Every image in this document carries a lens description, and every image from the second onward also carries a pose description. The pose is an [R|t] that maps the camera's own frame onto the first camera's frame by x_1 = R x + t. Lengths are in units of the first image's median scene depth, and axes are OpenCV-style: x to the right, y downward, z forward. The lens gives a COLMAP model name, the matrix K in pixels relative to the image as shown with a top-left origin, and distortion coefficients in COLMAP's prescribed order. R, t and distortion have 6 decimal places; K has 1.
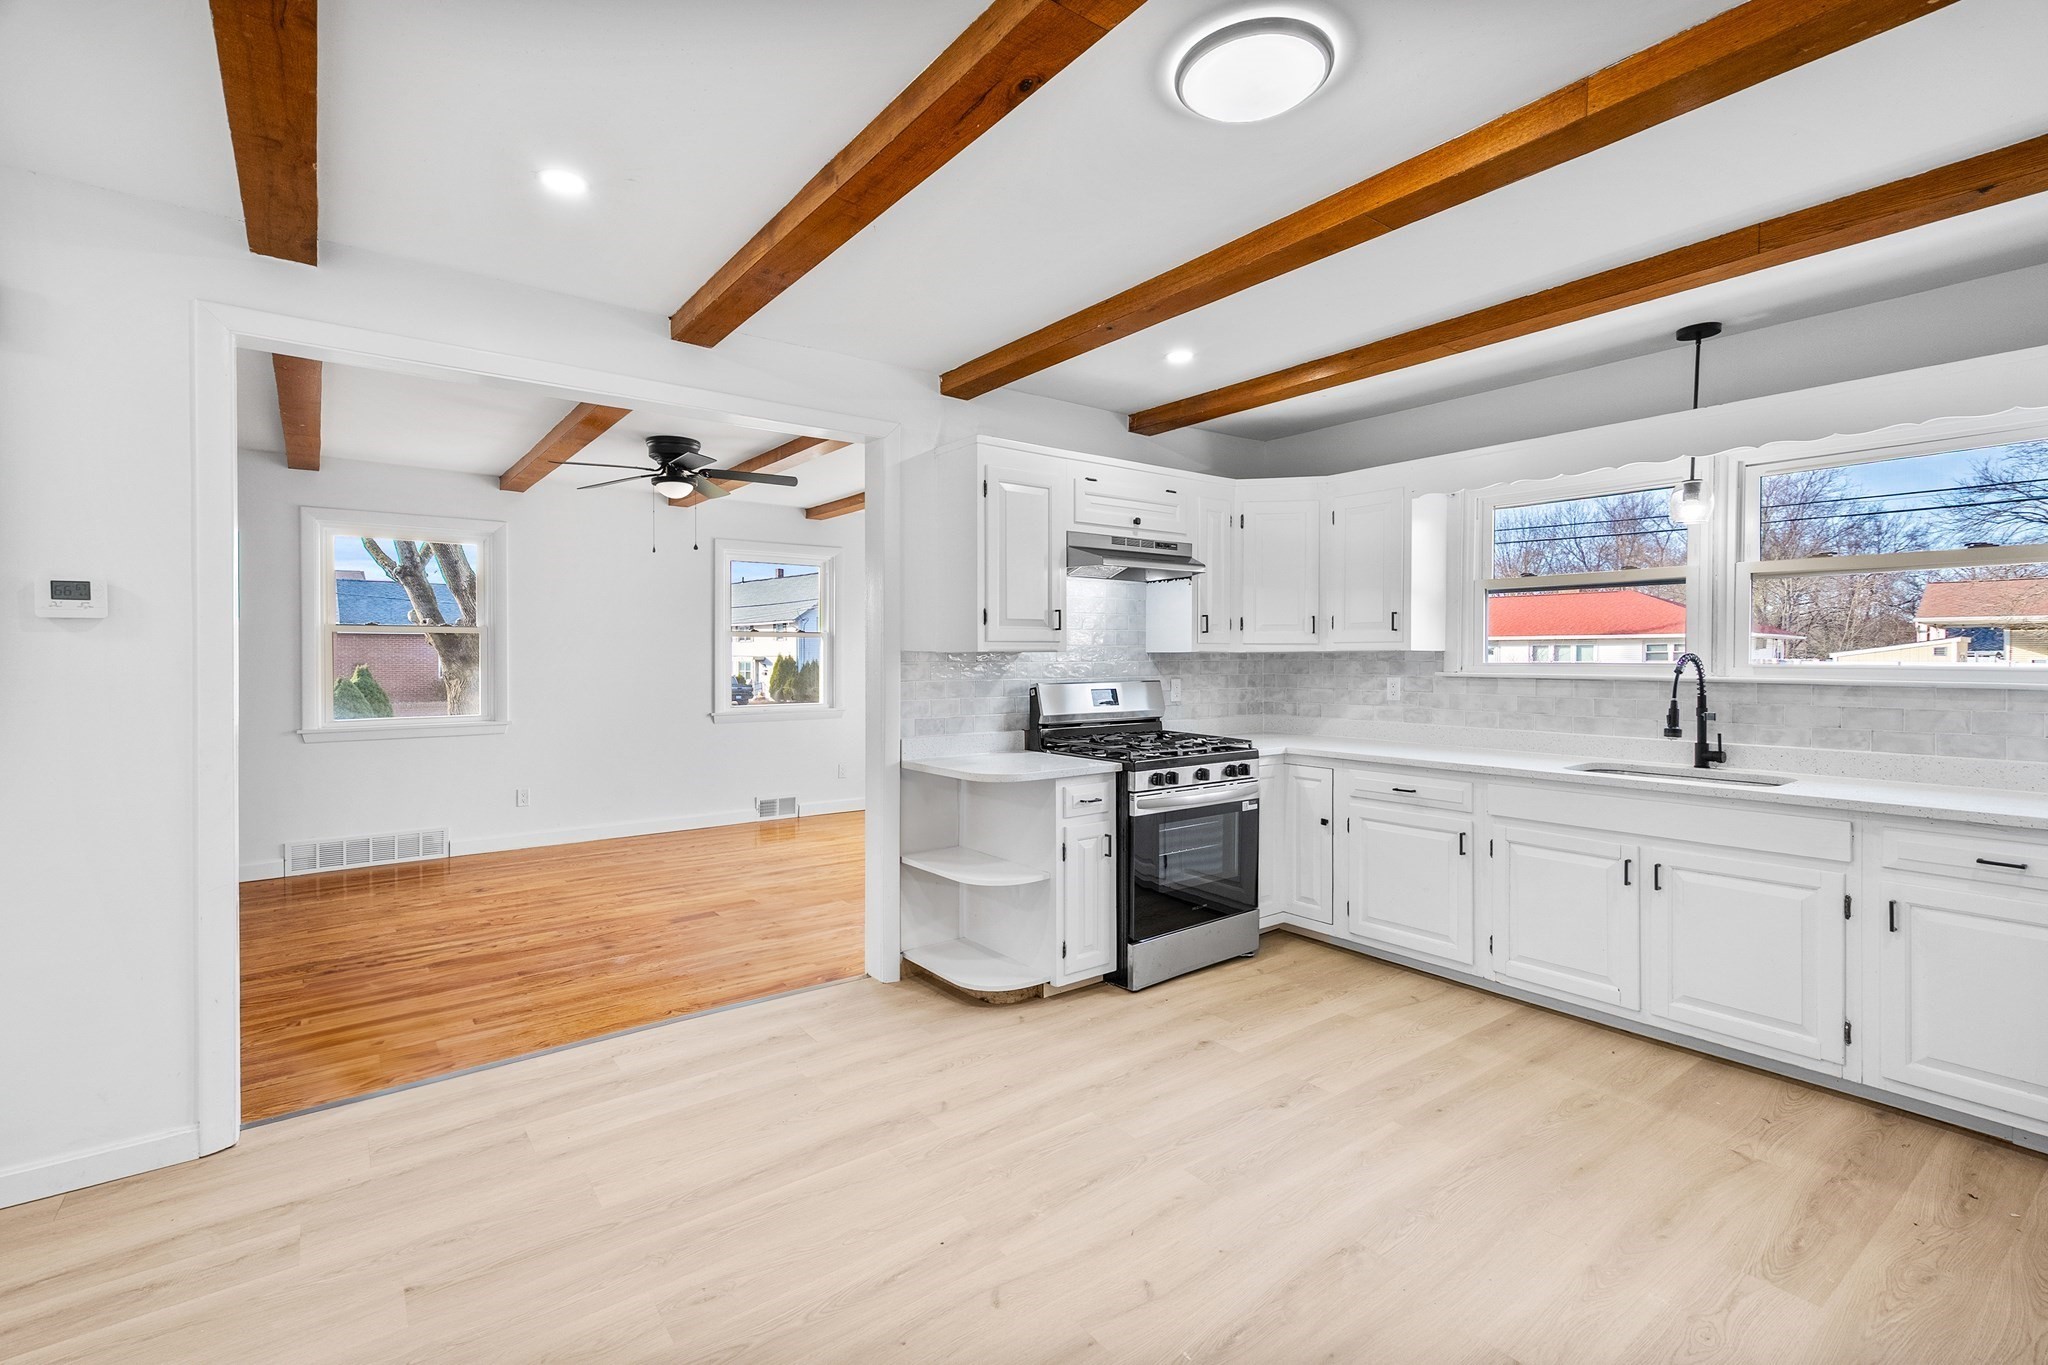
lens RADIAL K [[924.7, 0, 1009.7], [0, 924.7, 669.2], [0, 0, 1]] dist [0.015722, 0.002949]
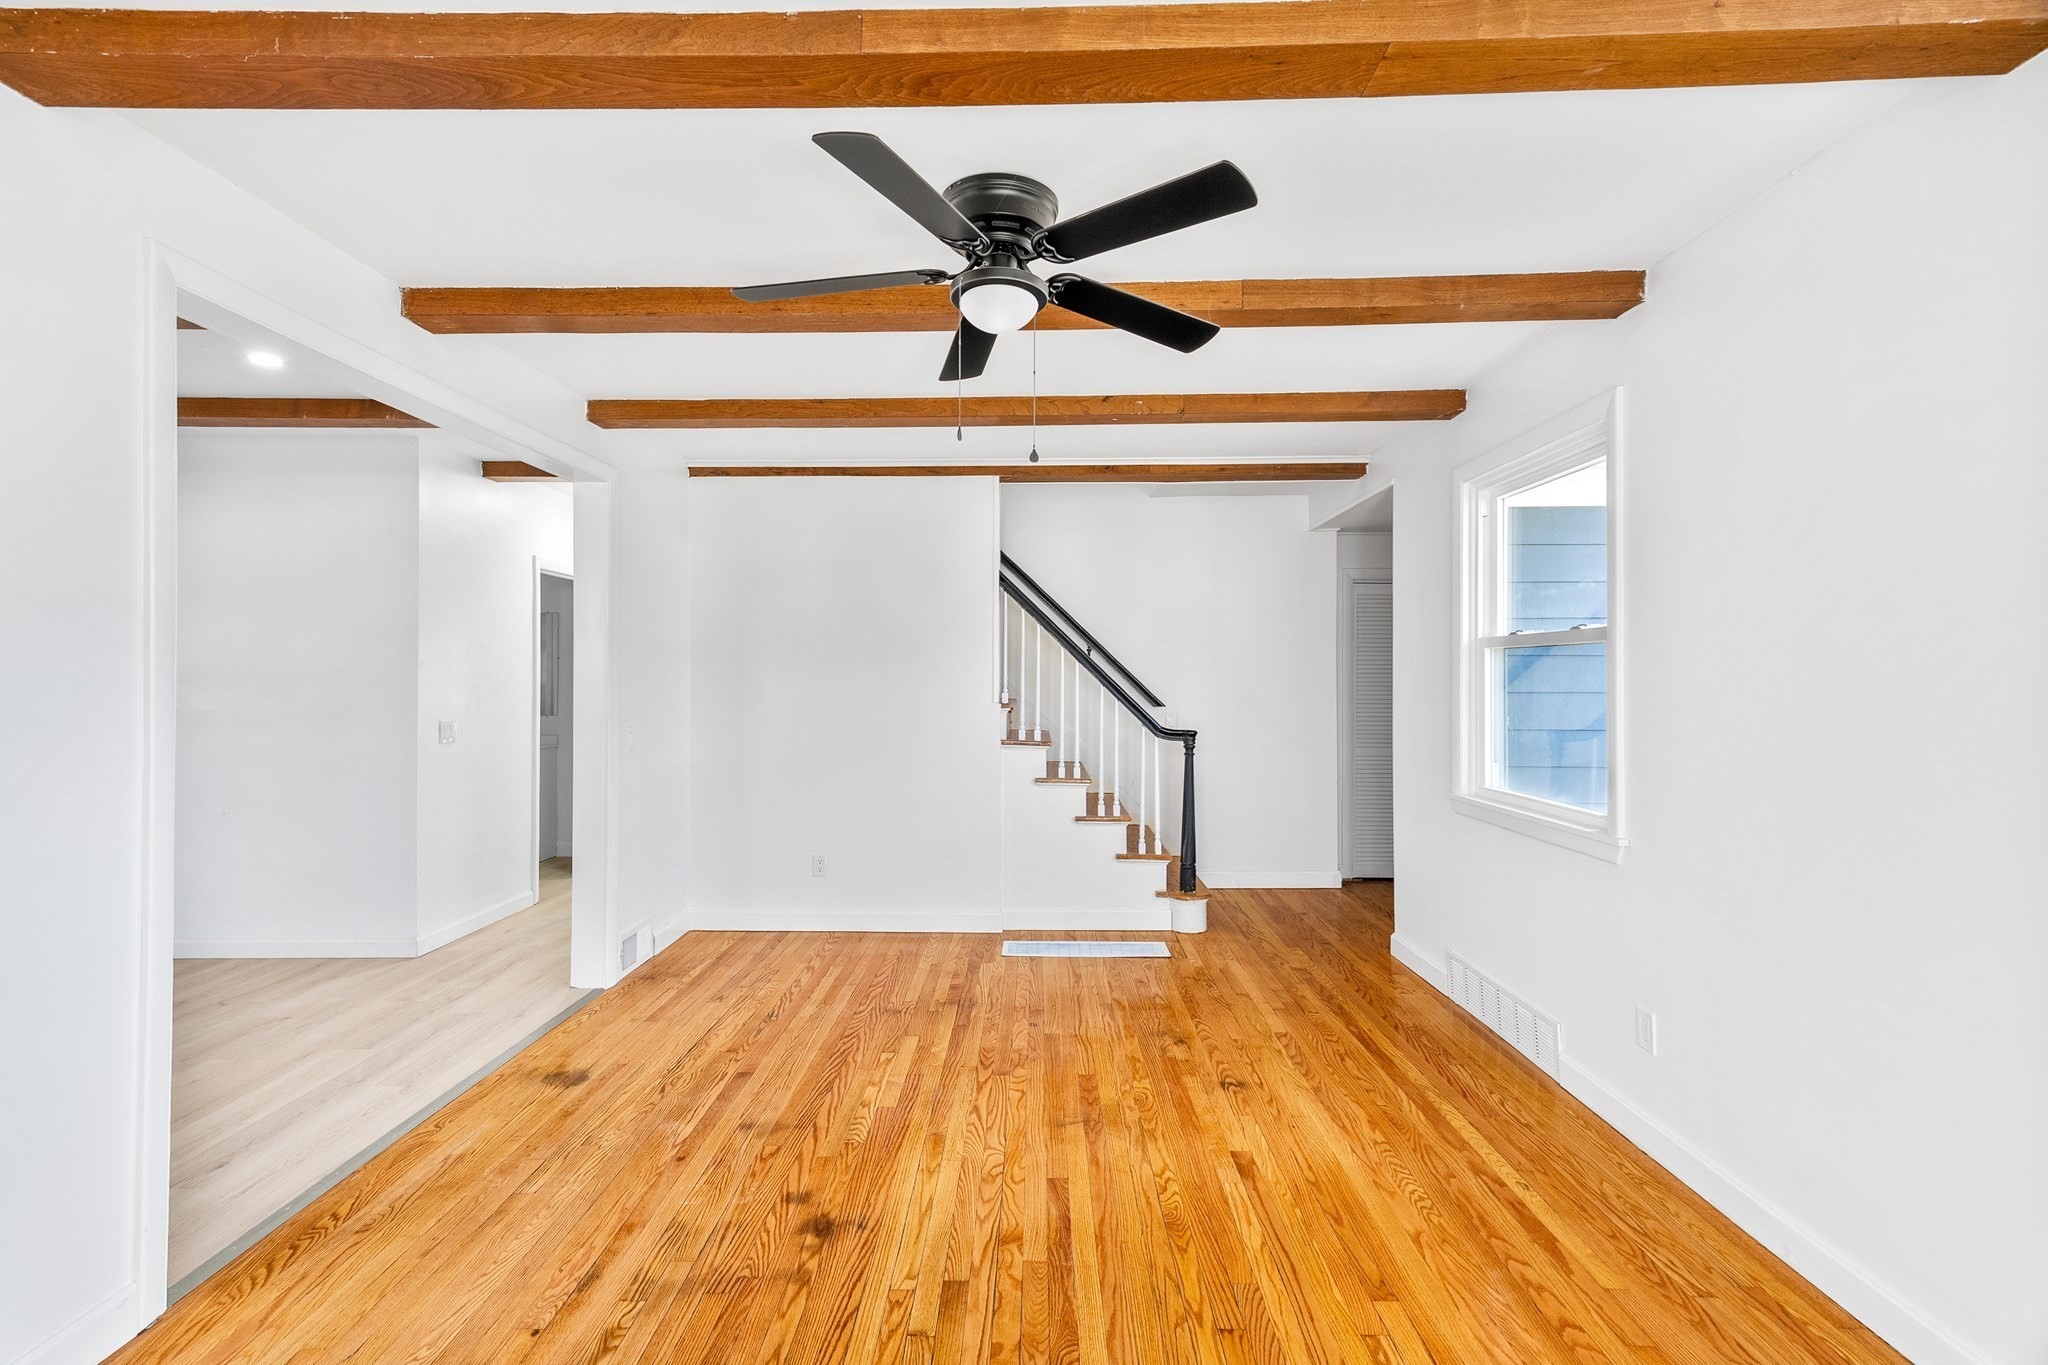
lens RADIAL K [[924.7, 0, 1024.9], [0, 924.7, 661.8], [0, 0, 1]] dist [0.015722, 0.002949]
pose [[-0.611319, -0.012115, -0.791291, -0.027511], [-0.016232, 0.999864, -0.002769, -0.035267], [0.791218, 0.011151, -0.611433, 1.708204]]
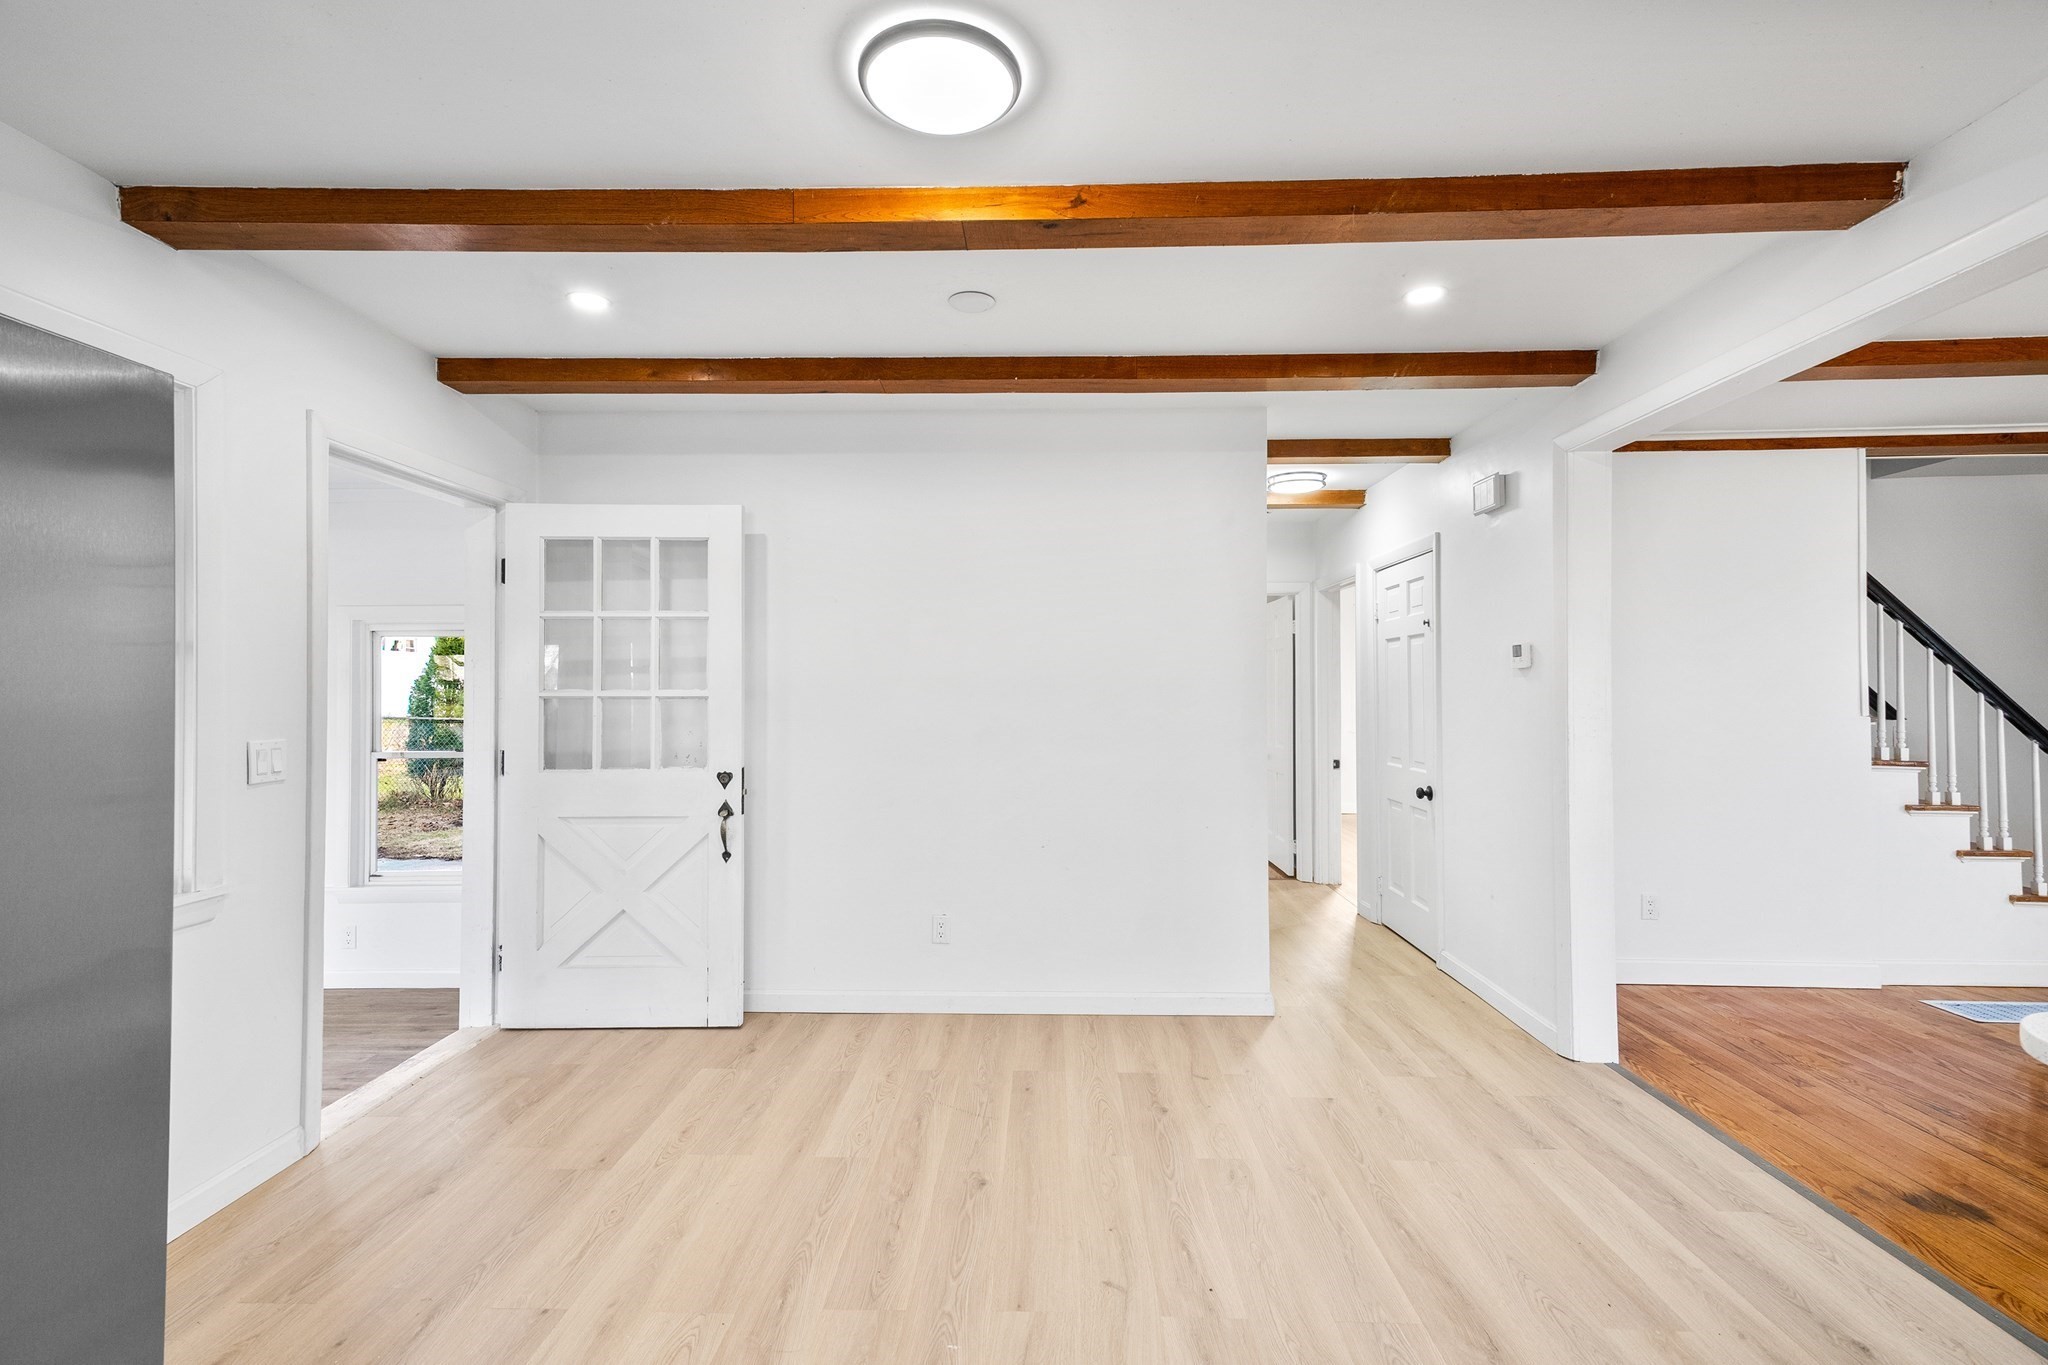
lens RADIAL K [[924.7, 0, 1021.1], [0, 924.7, 680.5], [0, 0, 1]] dist [0.015722, 0.002949]
pose [[-0.622077, -0.003156, -0.782950, 0.458752], [-0.011468, 0.999921, 0.005082, -0.018175], [0.782872, 0.012140, -0.622065, 0.800904]]
